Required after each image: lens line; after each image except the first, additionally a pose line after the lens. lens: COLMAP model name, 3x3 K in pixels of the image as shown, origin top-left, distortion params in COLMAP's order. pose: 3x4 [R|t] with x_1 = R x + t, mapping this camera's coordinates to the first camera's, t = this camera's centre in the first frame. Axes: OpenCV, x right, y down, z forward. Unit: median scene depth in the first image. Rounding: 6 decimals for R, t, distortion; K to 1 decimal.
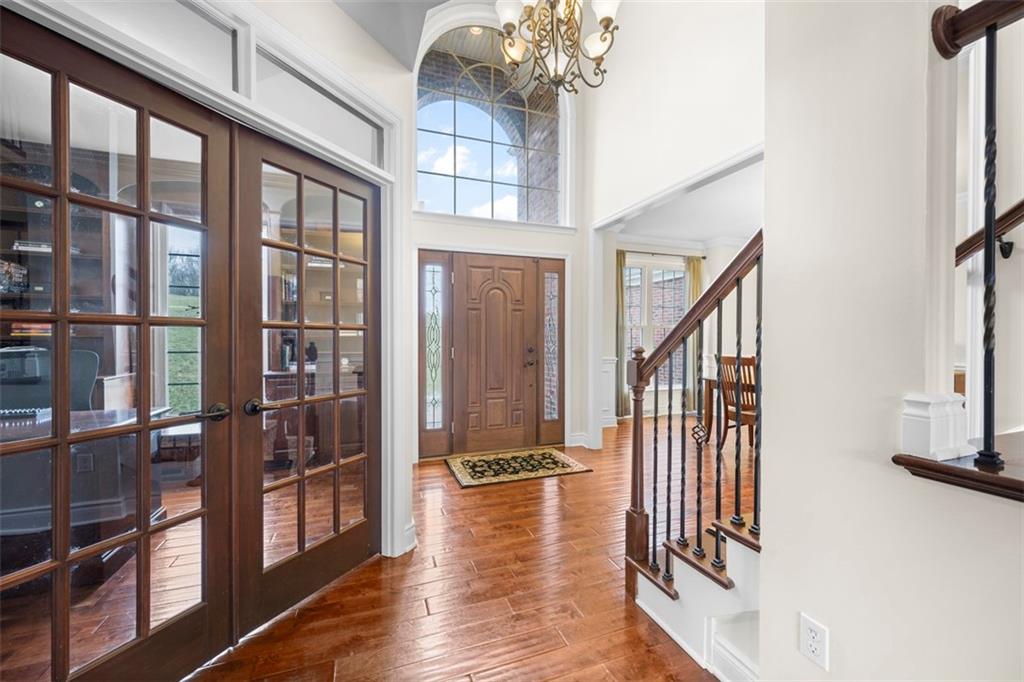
lens RADIAL K [[402.0, 0, 512.3], [0, 402.0, 341.4], [0, 0, 1]] dist [-0.000592, -0.000088]
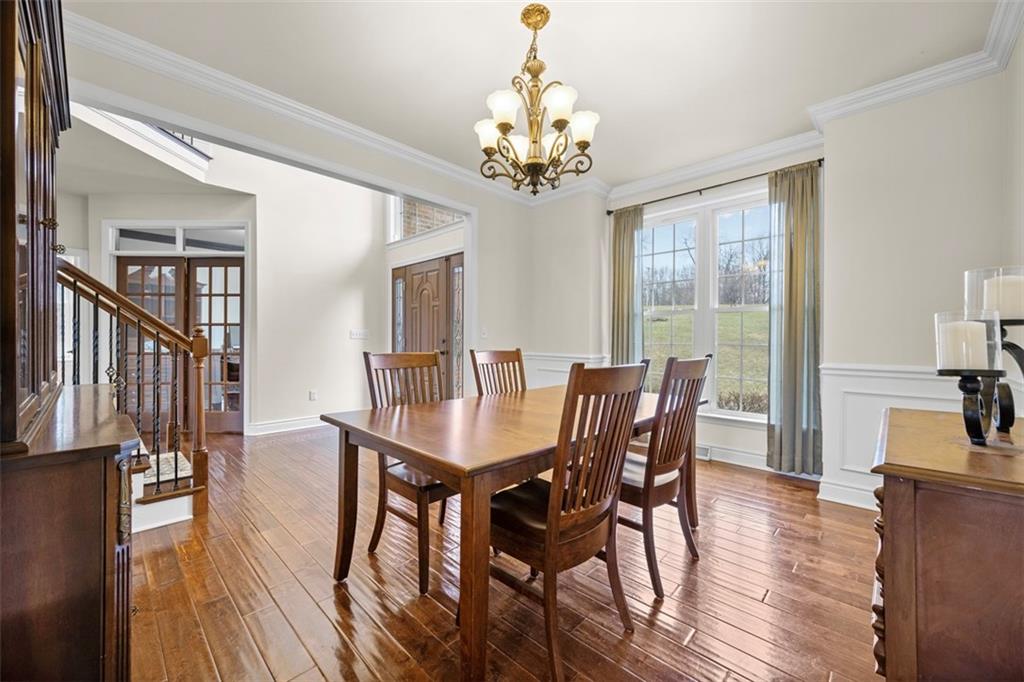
lens RADIAL K [[402.0, 0, 512.5], [0, 402.0, 342.4], [0, 0, 1]] dist [-0.000592, -0.000088]
pose [[0.440292, 0.002628, -0.897851, 1.136158], [-0.007390, 0.999972, -0.000697, 0.025540], [0.897824, 0.006942, 0.440300, 0.691568]]
